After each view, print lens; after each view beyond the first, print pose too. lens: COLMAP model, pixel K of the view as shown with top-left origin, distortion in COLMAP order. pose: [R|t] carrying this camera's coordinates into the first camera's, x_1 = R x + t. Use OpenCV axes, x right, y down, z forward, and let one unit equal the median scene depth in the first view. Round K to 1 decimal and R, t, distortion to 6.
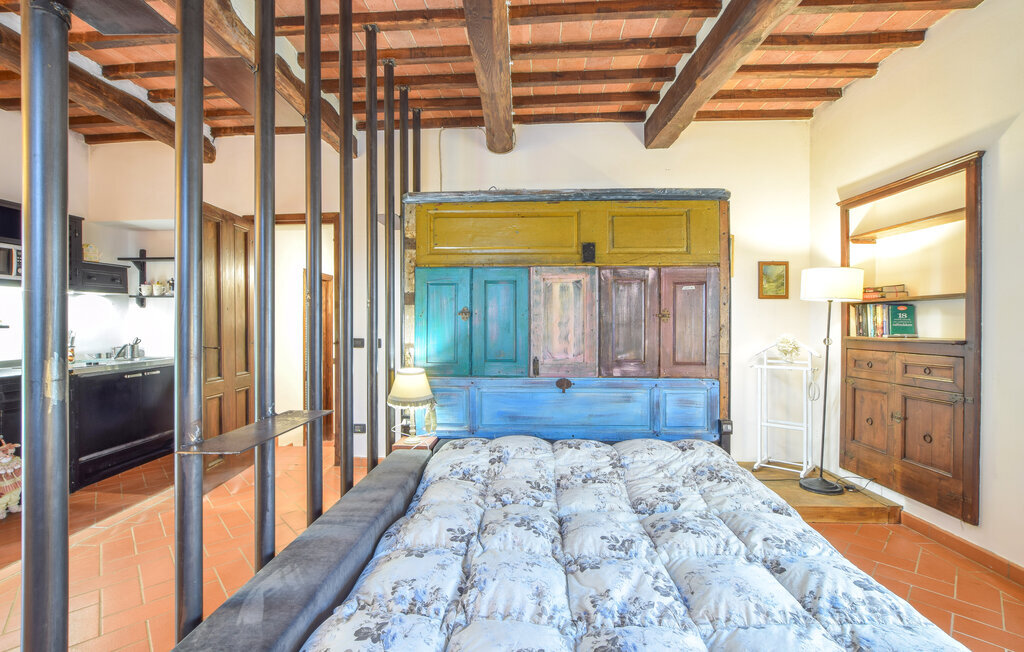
lens RADIAL K [[460.7, 0, 510.4], [0, 460.7, 324.1], [0, 0, 1]] dist [-0.029918, -0.000361]
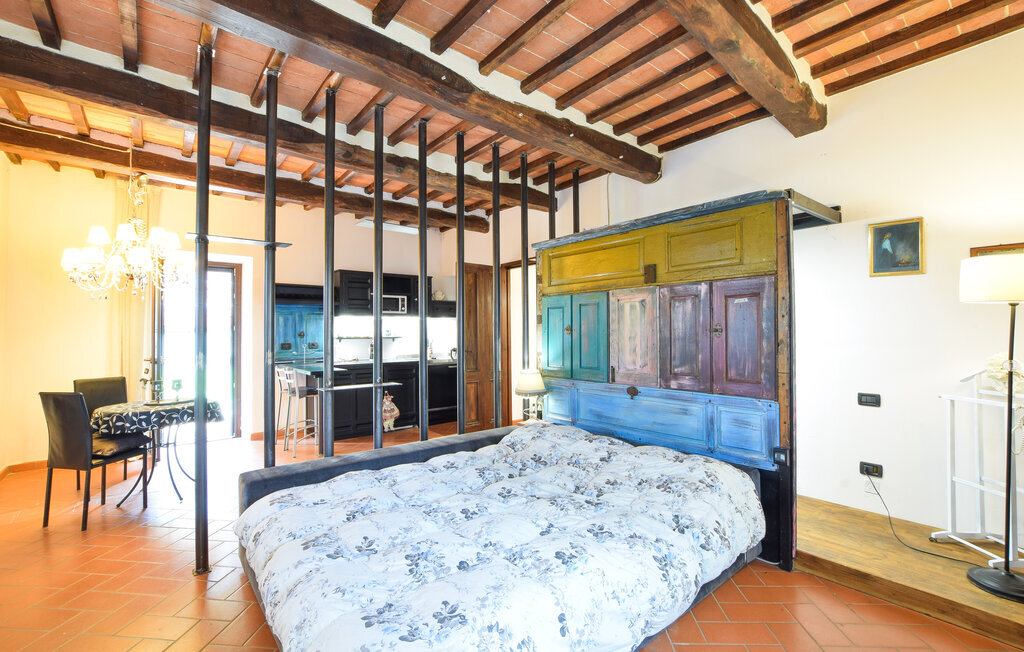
lens RADIAL K [[460.7, 0, 510.4], [0, 460.7, 324.1], [0, 0, 1]] dist [-0.029918, -0.000361]
pose [[0.663714, -0.018098, -0.747767, 0.763268], [0.007593, 0.999819, -0.017458, -0.018089], [0.747948, 0.005909, 0.663731, 0.022482]]
